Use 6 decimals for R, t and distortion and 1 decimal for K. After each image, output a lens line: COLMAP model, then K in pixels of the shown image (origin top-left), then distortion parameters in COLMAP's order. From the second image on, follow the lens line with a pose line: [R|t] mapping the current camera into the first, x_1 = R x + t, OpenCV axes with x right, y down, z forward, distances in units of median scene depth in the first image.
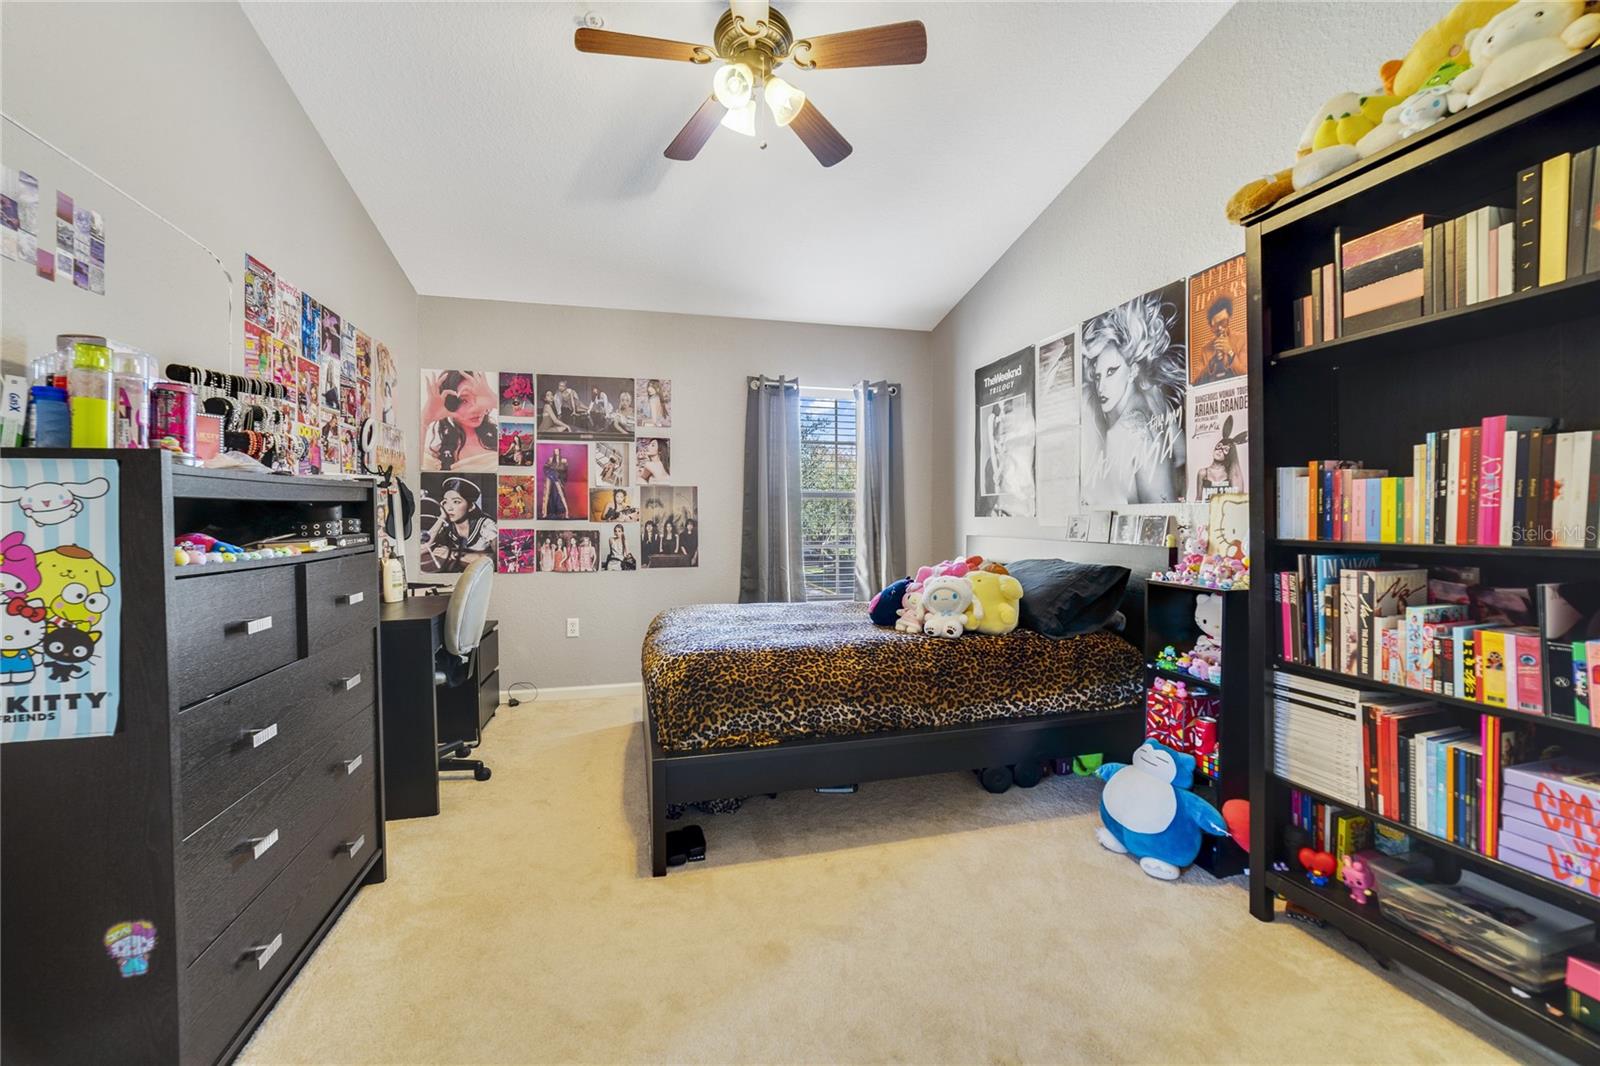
lens RADIAL K [[618.2, 0, 785.0], [0, 618.2, 523.4], [0, 0, 1]] dist [-0.030053, 0.009322]
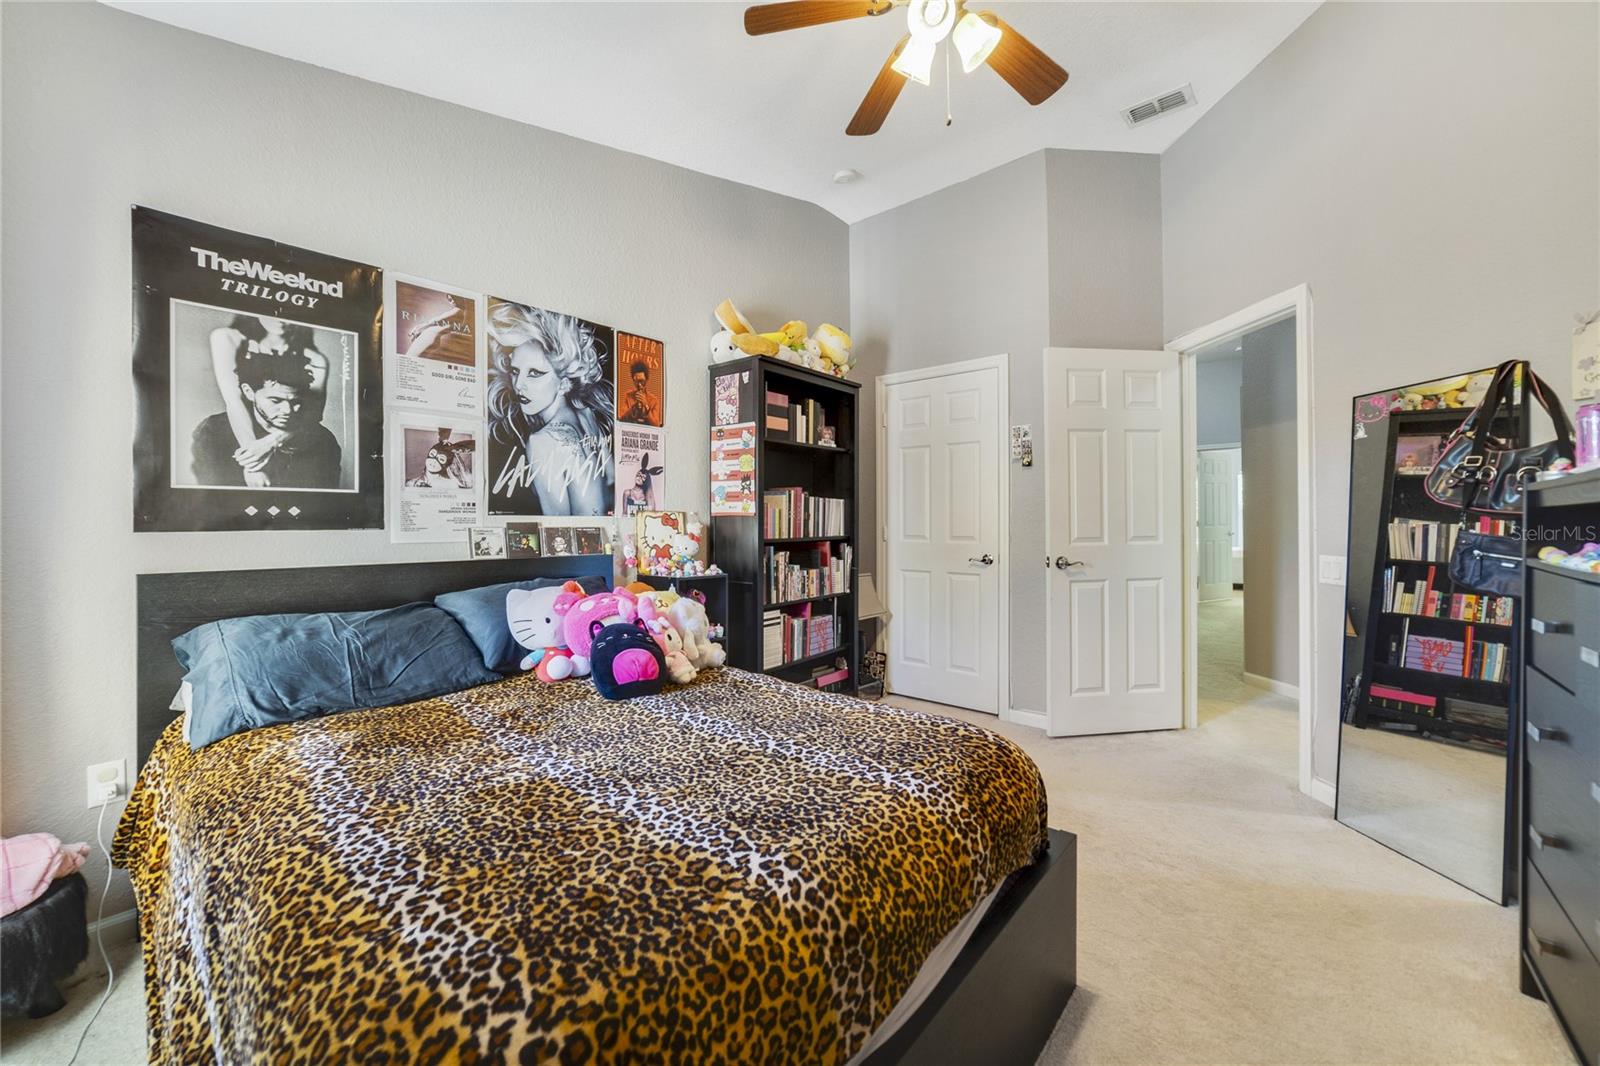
lens RADIAL K [[618.2, 0, 785.0], [0, 618.2, 523.4], [0, 0, 1]] dist [-0.030053, 0.009322]
pose [[-0.576586, 0.006683, 0.817009, -0.504969], [0.016783, 0.999852, 0.003666, -0.018366], [-0.816864, 0.015826, -0.576613, 1.382319]]
